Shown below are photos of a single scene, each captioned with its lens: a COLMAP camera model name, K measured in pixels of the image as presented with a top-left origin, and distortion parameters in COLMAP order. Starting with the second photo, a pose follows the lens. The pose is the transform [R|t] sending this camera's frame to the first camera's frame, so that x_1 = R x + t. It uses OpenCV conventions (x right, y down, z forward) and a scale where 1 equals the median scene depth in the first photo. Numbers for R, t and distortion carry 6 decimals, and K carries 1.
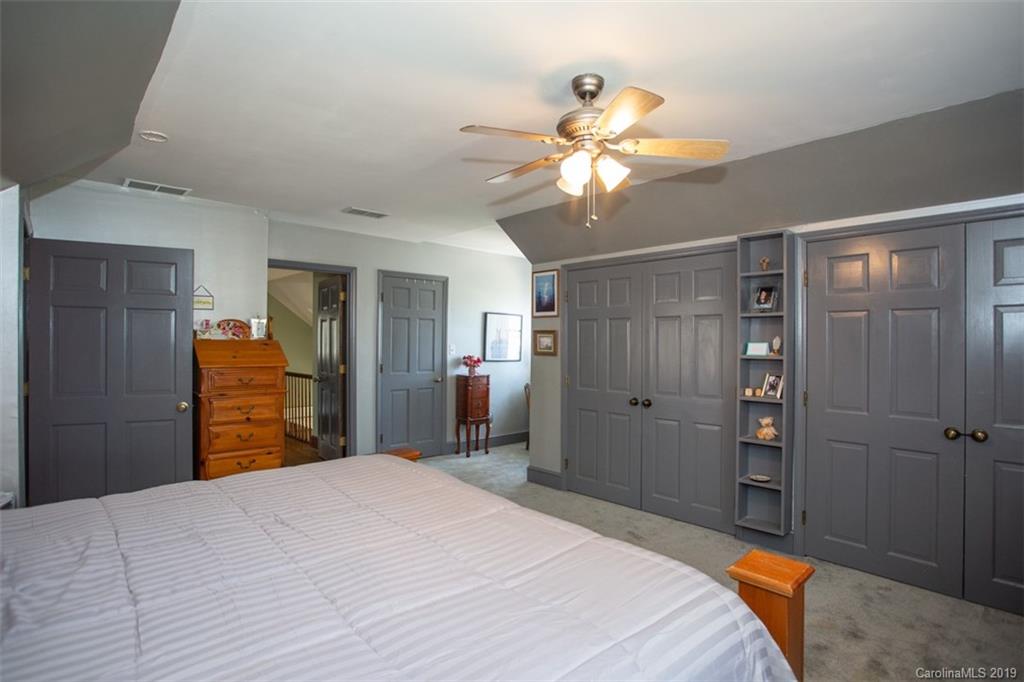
lens RADIAL K [[502.2, 0, 508.1], [0, 502.2, 339.5], [0, 0, 1]] dist [-0.061311, 0.029579]
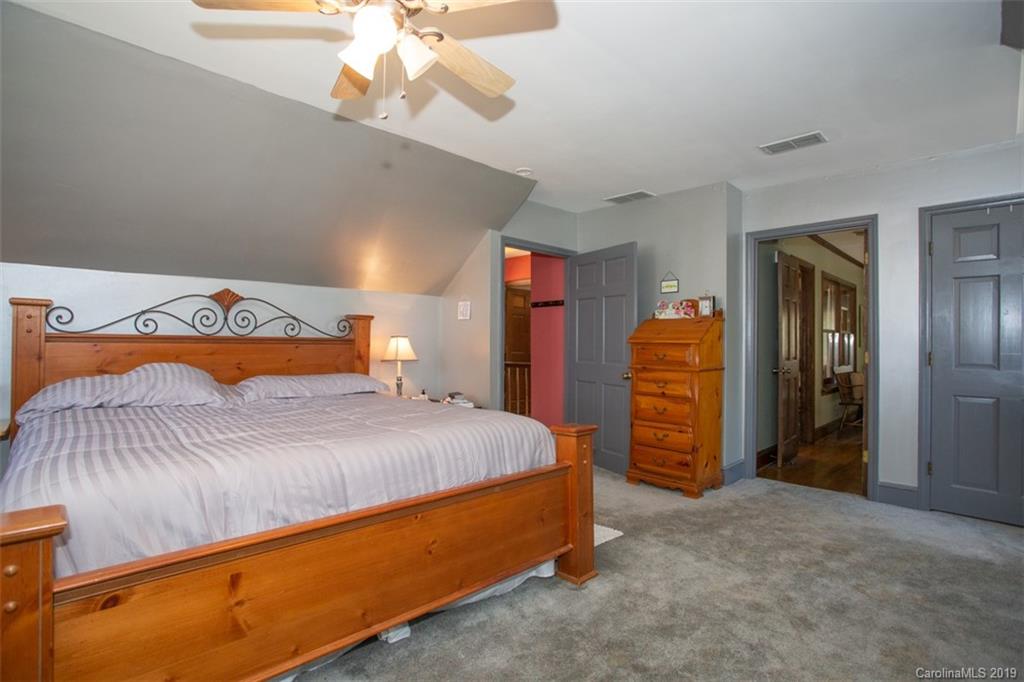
lens RADIAL K [[502.2, 0, 508.1], [0, 502.2, 339.5], [0, 0, 1]] dist [-0.061311, 0.029579]
pose [[0.047939, -0.003713, -0.998843, 0.487985], [-0.000907, 0.999993, -0.003760, 0.050265], [0.998850, 0.001086, 0.047935, 0.601693]]
